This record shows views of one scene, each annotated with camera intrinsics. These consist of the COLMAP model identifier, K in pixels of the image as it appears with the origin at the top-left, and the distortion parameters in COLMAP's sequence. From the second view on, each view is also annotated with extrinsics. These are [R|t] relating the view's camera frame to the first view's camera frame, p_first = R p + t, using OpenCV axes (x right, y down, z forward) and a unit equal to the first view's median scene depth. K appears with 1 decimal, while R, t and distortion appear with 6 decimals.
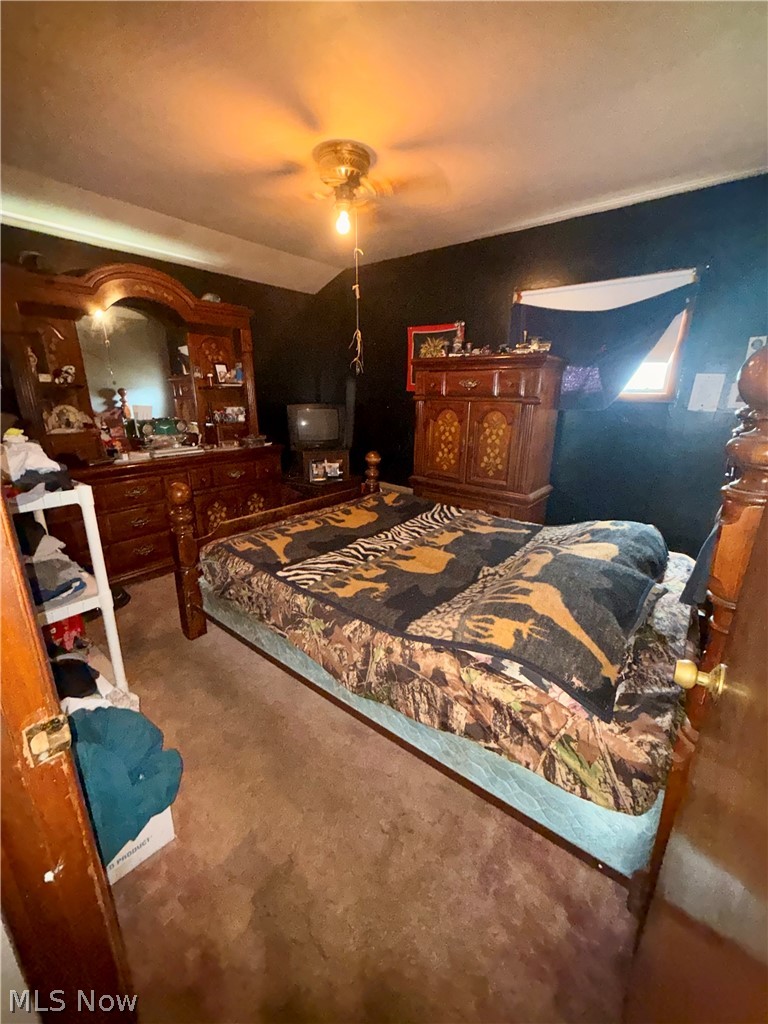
lens RADIAL K [[416.2, 0, 385.9], [0, 416.2, 514.2], [0, 0, 1]] dist [0.000919, -0.000005]
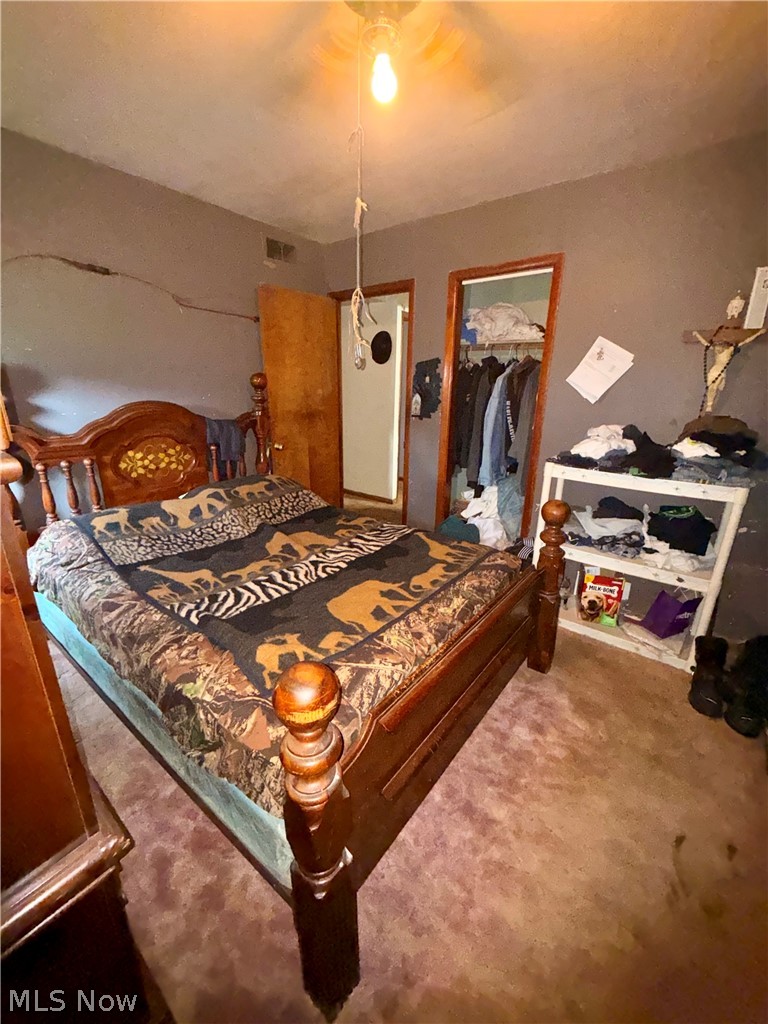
lens RADIAL K [[416.2, 0, 386.3], [0, 416.2, 514.6], [0, 0, 1]] dist [0.000919, -0.000005]
pose [[-0.999369, -0.022102, -0.027789, -0.092745], [-0.034002, 0.821141, 0.569711, -0.489477], [0.010227, 0.570297, -0.821375, 1.554158]]
